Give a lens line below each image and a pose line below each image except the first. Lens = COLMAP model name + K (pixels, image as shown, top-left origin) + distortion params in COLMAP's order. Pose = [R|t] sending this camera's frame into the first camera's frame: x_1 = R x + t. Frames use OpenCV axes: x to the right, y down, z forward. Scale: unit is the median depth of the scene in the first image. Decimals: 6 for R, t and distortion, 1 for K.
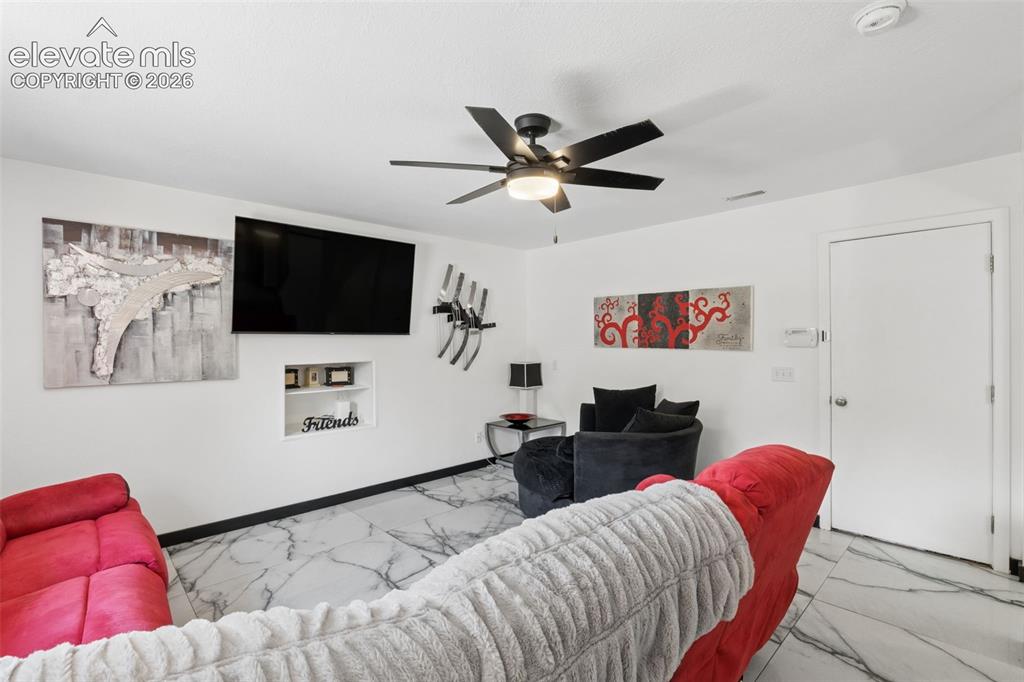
lens RADIAL K [[468.8, 0, 511.0], [0, 468.8, 336.9], [0, 0, 1]] dist [-0.002551, 0.000352]
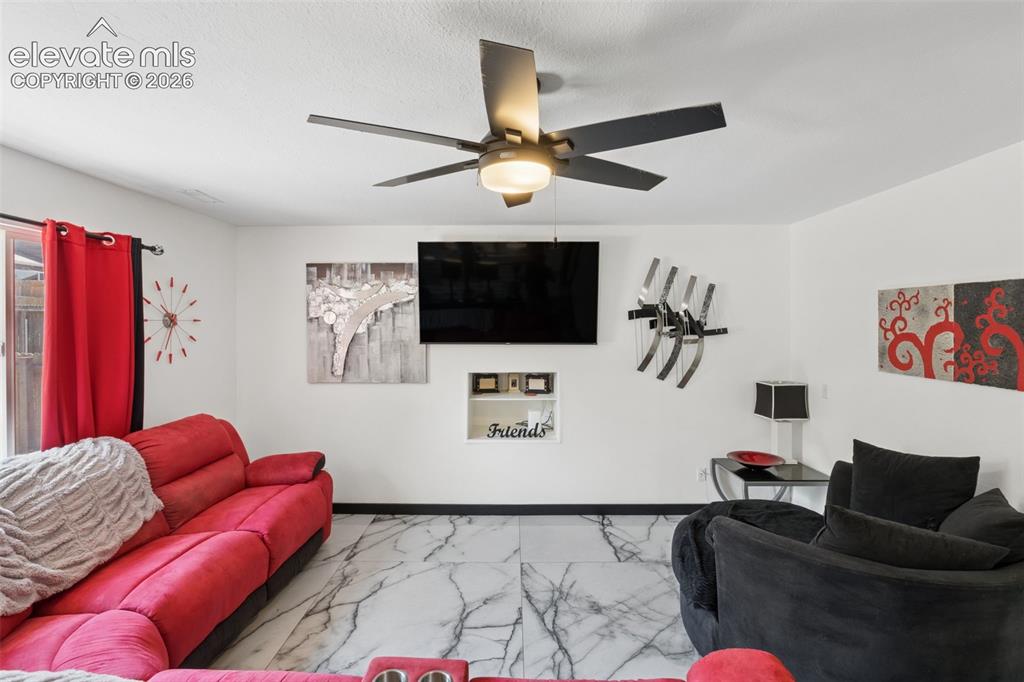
lens RADIAL K [[473.9, 0, 509.2], [0, 473.9, 323.4], [0, 0, 1]] dist [-0.012477, 0.001264]
pose [[0.717858, 0.003887, -0.696179, 0.321978], [0.001912, 0.999970, 0.007554, -0.057662], [0.696187, -0.006754, 0.717829, 0.278037]]
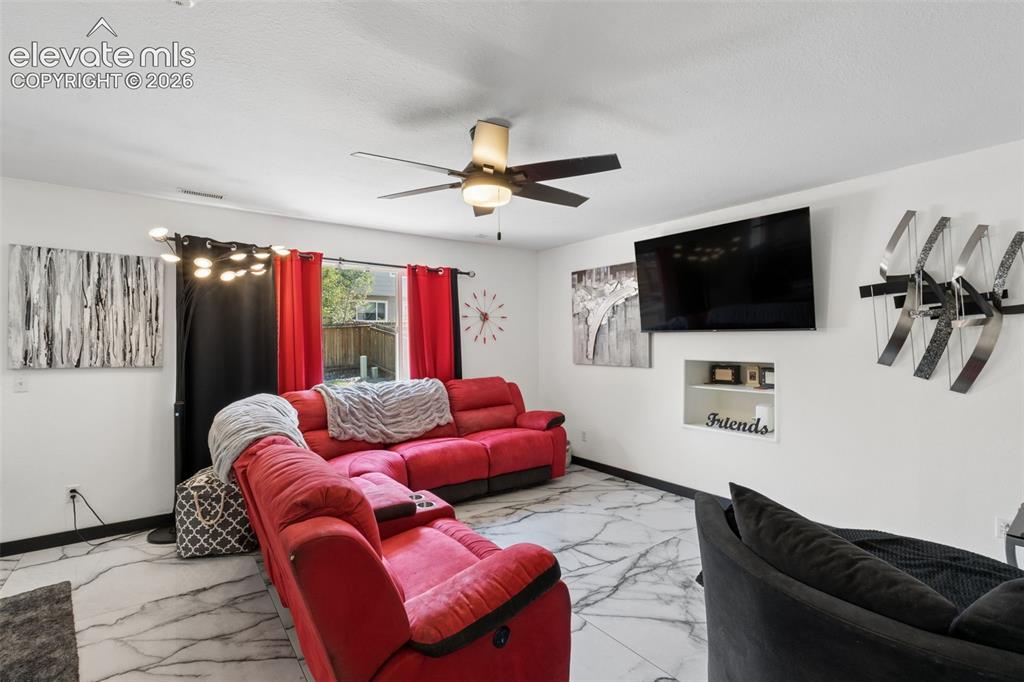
lens RADIAL K [[471.7, 0, 512.0], [0, 471.7, 341.0], [0, 0, 1]] dist [-0.001283, 0.000162]
pose [[-0.112234, 0.011584, -0.993614, 0.643786], [0.013183, 0.999861, 0.010168, -0.001398], [0.993594, -0.011958, -0.112371, 0.689181]]
